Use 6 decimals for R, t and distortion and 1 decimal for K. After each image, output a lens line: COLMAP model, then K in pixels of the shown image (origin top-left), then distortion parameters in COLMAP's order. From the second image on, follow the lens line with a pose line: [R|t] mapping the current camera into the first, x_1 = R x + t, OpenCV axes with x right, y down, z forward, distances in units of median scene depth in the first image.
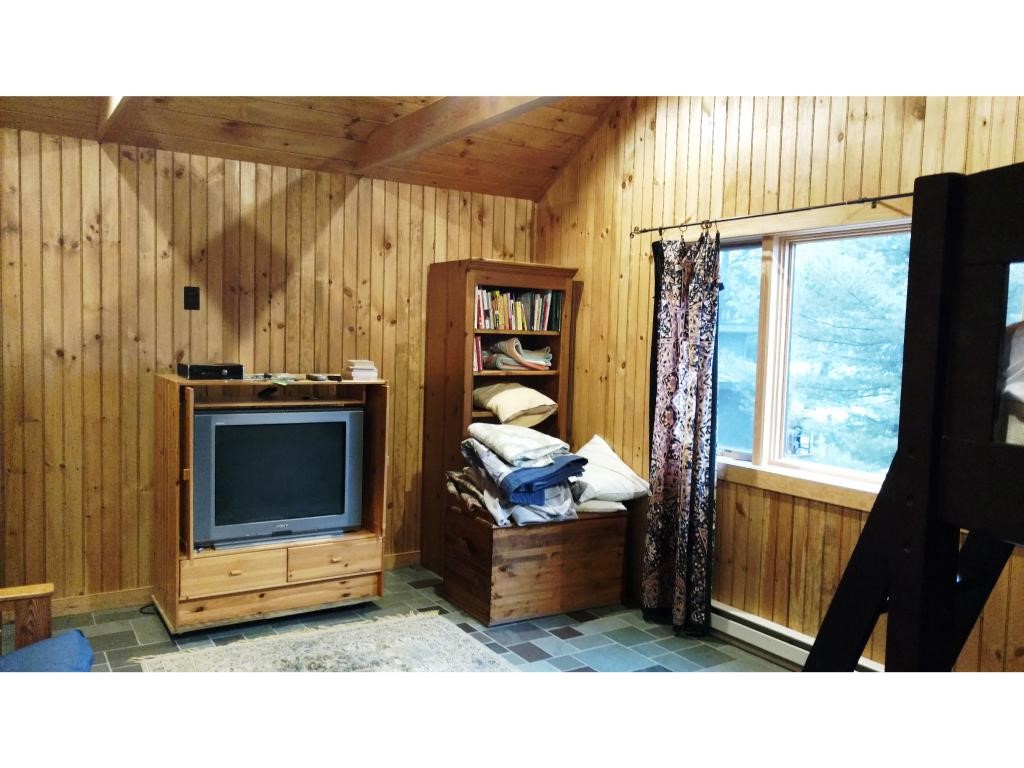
lens RADIAL K [[803.7, 0, 506.1], [0, 803.7, 388.4], [0, 0, 1]] dist [0.004187, 0.000996]
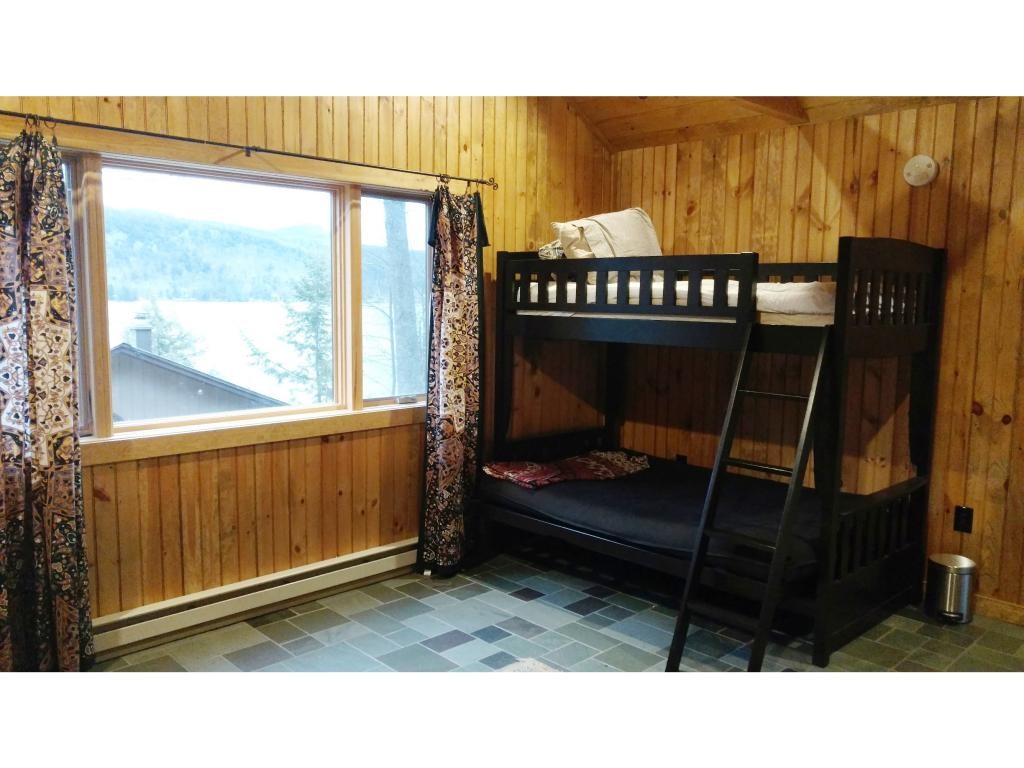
lens RADIAL K [[803.7, 0, 506.1], [0, 803.7, 388.4], [0, 0, 1]] dist [0.004187, 0.000996]
pose [[-0.198654, -0.147171, 0.968957, -0.597897], [0.044105, 0.986317, 0.158850, -0.070662], [-0.979077, 0.074292, -0.189445, 0.805124]]
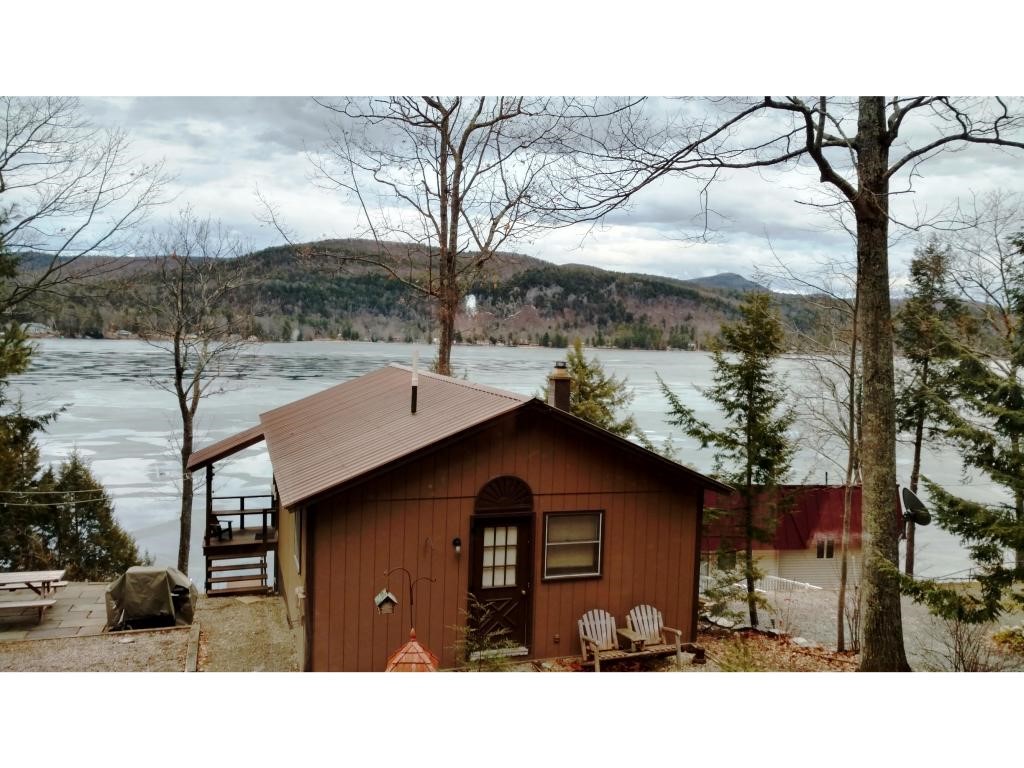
lens RADIAL K [[803.7, 0, 506.1], [0, 803.7, 388.4], [0, 0, 1]] dist [0.004187, 0.000996]
pose [[0.299482, -0.084938, 0.950314, -0.420847], [0.042246, 0.996233, 0.075729, -0.066307], [-0.953166, 0.017467, 0.301942, 0.836261]]
